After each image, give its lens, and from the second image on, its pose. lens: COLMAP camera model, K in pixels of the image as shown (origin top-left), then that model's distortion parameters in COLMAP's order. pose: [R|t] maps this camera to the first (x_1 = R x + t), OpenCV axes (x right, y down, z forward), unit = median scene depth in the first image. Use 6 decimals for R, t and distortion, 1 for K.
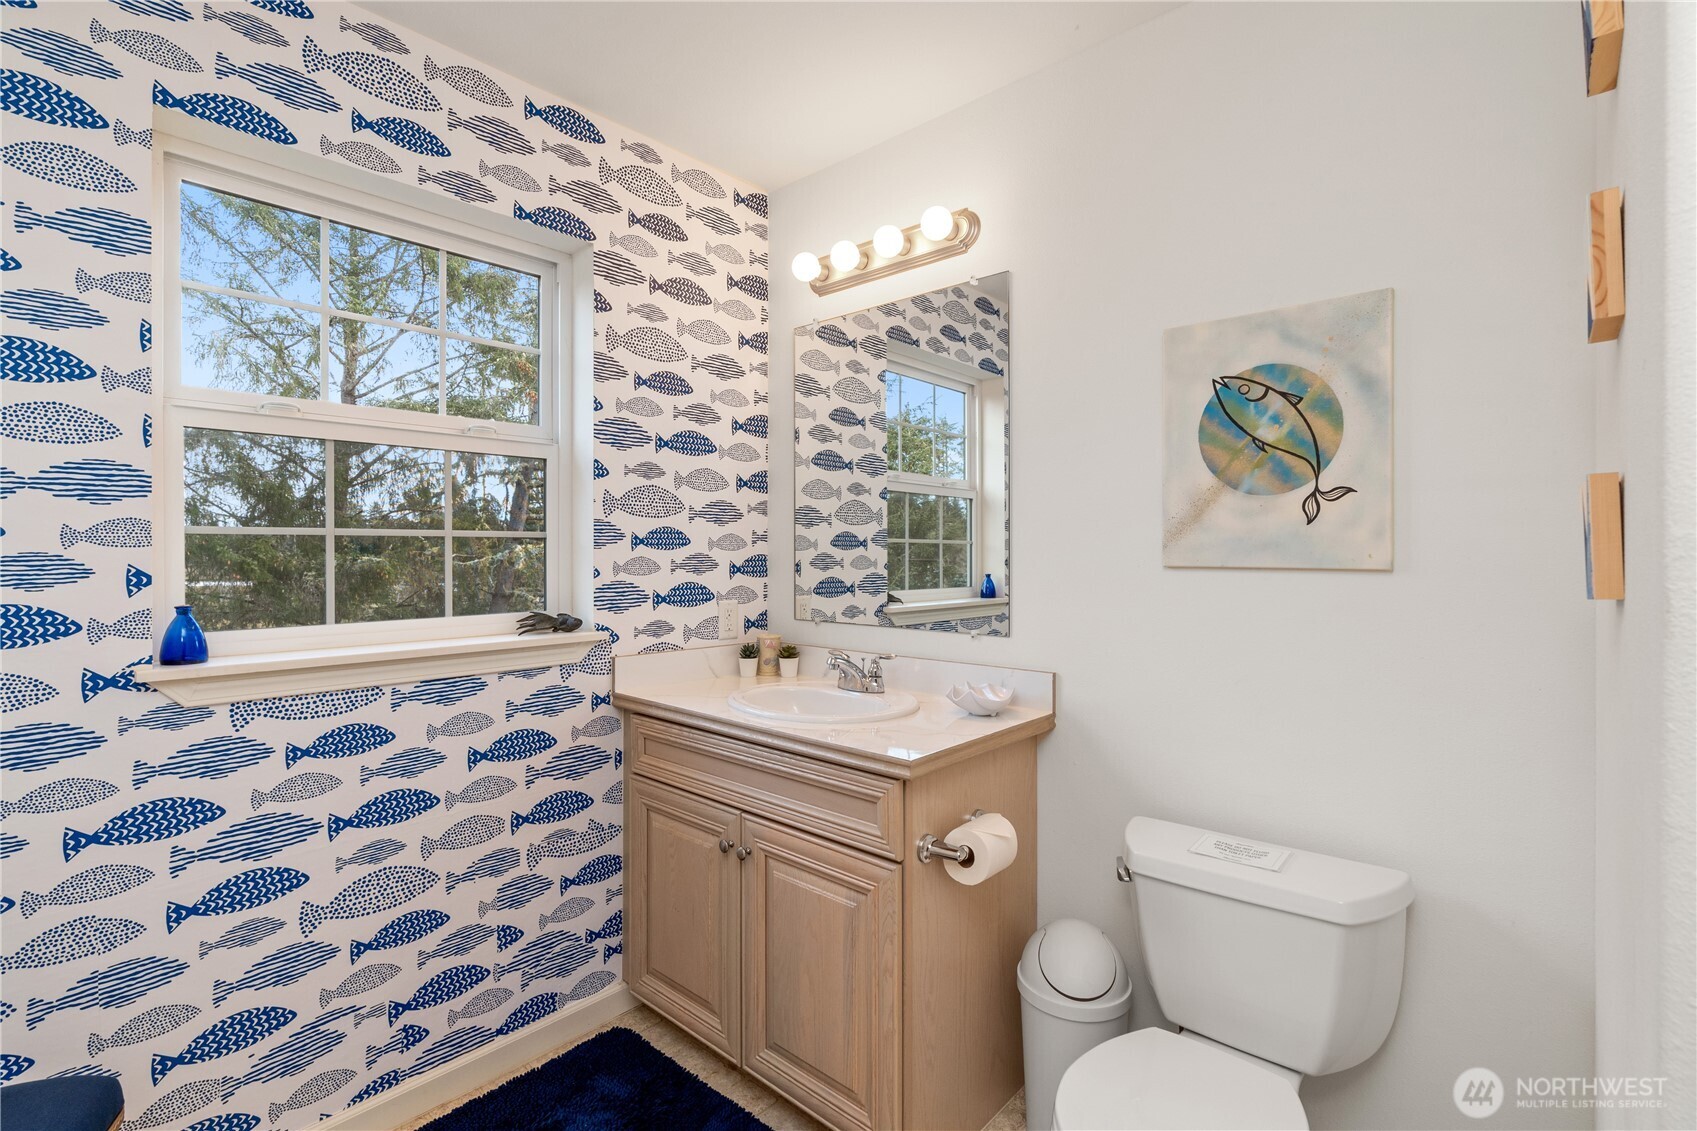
lens RADIAL K [[793.6, 0, 846.6], [0, 793.6, 558.7], [0, 0, 1]] dist [-0.003462, 0.001694]
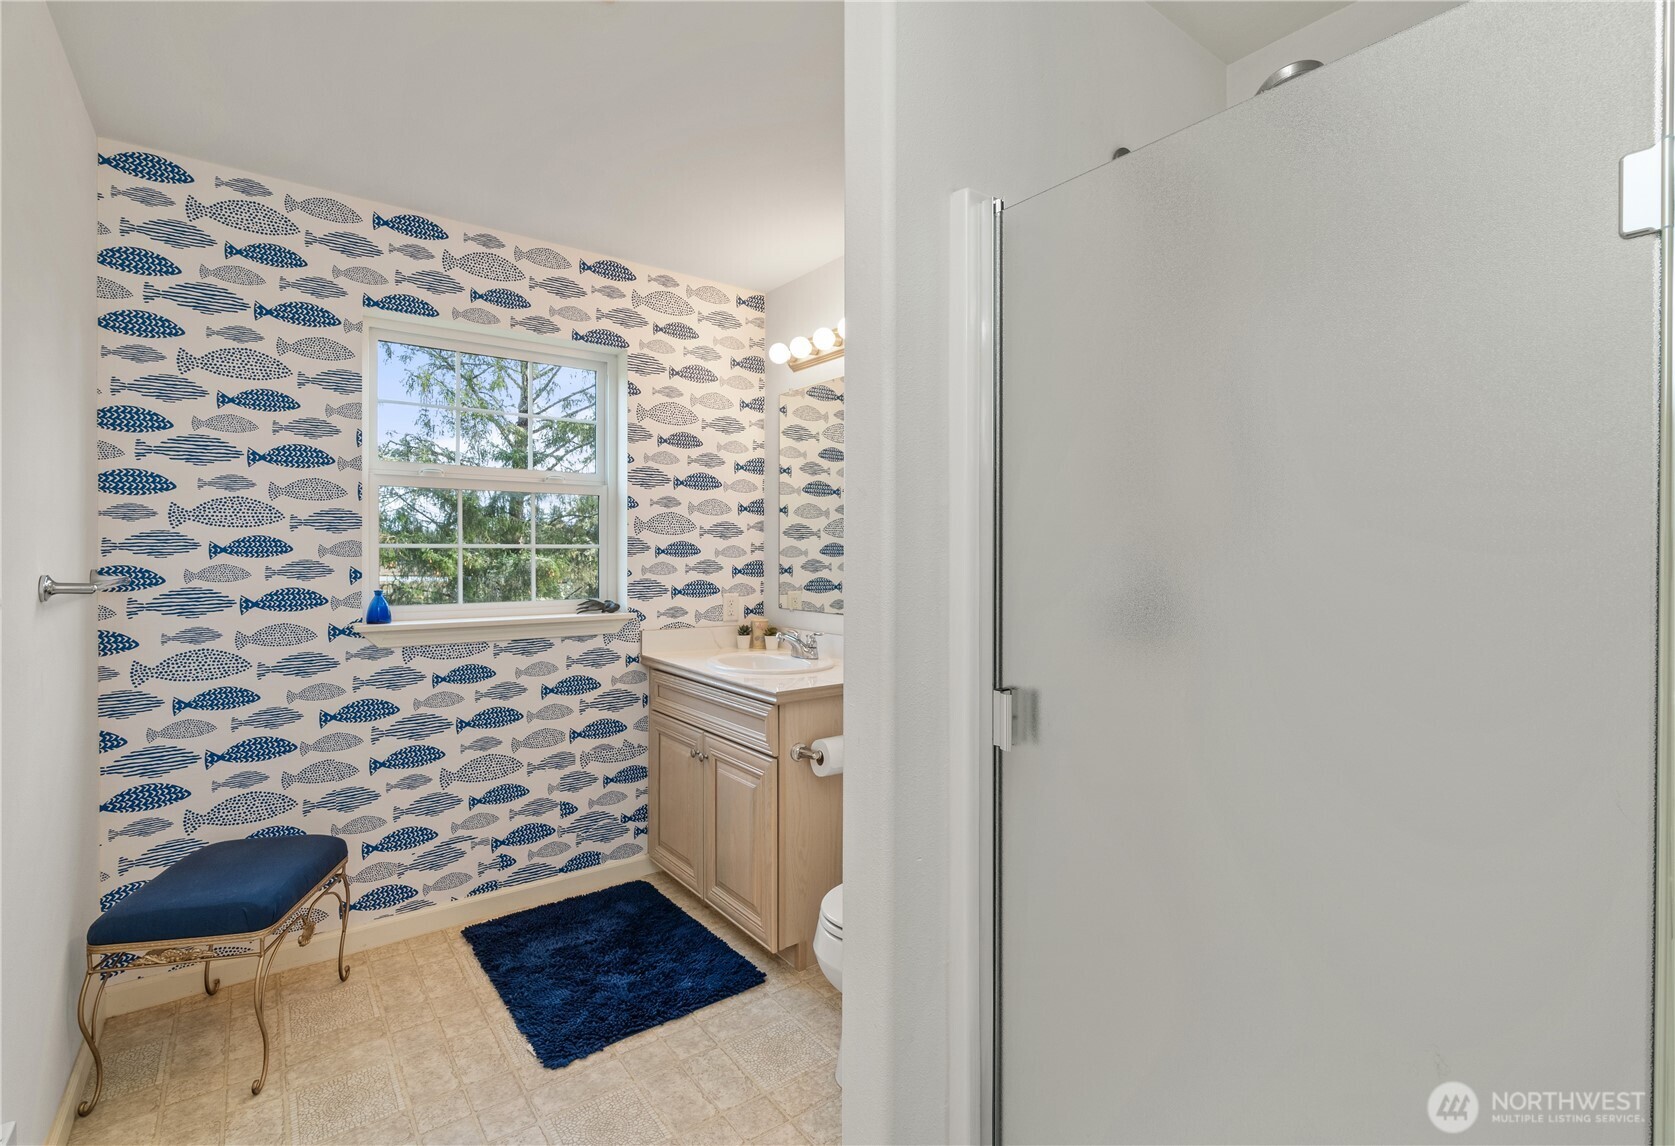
lens RADIAL K [[777.0, 0, 839.8], [0, 777.0, 564.6], [0, 0, 1]] dist [-0.000146, -0.000456]
pose [[0.983887, 0.006014, -0.178692, 0.362286], [-0.004939, 0.999967, 0.006460, -0.009953], [0.178725, -0.005474, 0.983884, -0.387790]]
